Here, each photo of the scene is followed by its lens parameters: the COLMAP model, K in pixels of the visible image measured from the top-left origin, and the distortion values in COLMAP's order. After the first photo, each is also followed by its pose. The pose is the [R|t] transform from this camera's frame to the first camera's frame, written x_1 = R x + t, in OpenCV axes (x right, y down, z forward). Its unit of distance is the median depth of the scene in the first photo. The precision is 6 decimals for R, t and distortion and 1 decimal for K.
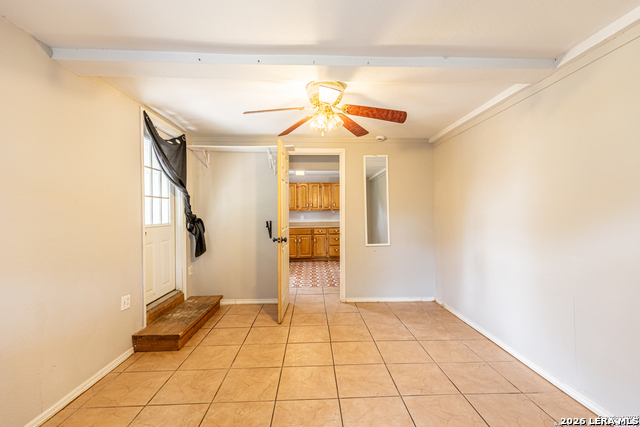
lens RADIAL K [[289.3, 0, 322.1], [0, 289.3, 211.0], [0, 0, 1]] dist [0.009009, -0.002167]
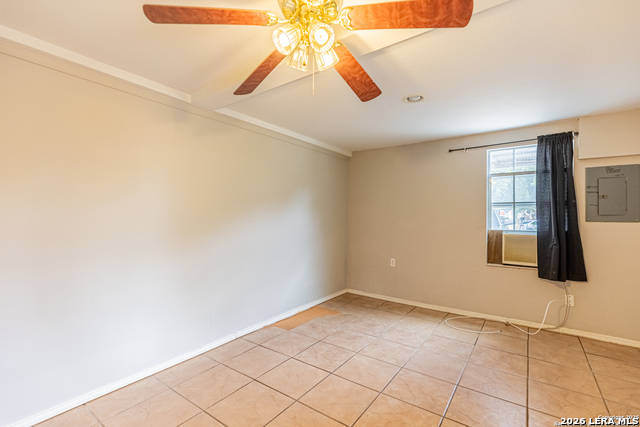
lens RADIAL K [[289.3, 0, 321.9], [0, 289.3, 212.1], [0, 0, 1]] dist [0.009009, -0.002167]
pose [[-0.790961, 0.016714, 0.611638, -0.290529], [0.002050, 0.999694, -0.024668, 0.010812], [-0.611863, -0.018258, -0.790753, 1.213397]]
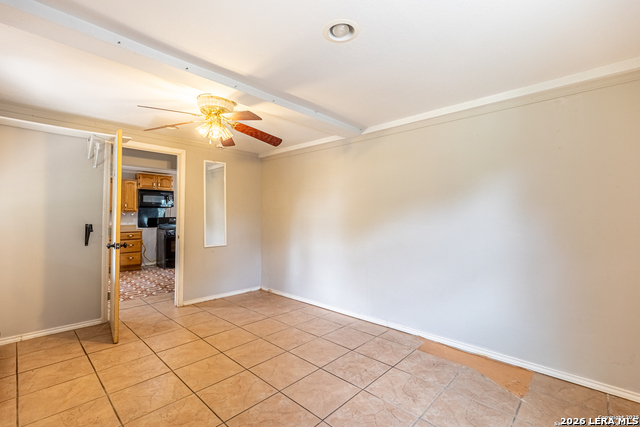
lens RADIAL K [[289.3, 0, 324.6], [0, 289.3, 211.2], [0, 0, 1]] dist [0.009009, -0.002167]
pose [[0.706859, 0.021995, 0.707013, -0.400414], [-0.015073, 0.999758, -0.016033, 0.002344], [-0.707194, 0.000677, 0.707019, -0.055220]]
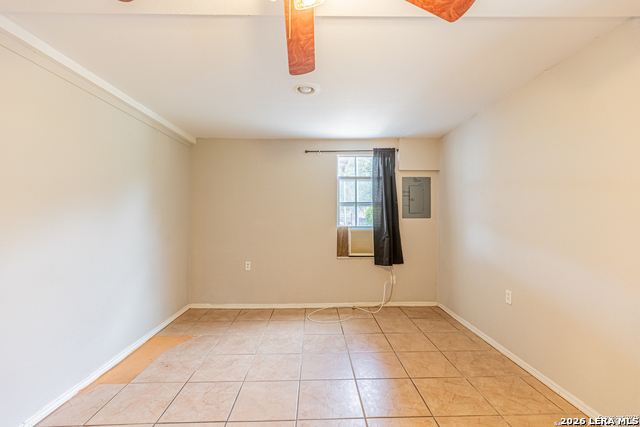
lens RADIAL K [[289.3, 0, 323.4], [0, 289.3, 211.5], [0, 0, 1]] dist [0.009009, -0.002167]
pose [[-0.999874, 0.015605, 0.002848, -0.021764], [0.015552, 0.999719, -0.017874, 0.008701], [-0.003126, -0.017827, -0.999836, 1.172641]]
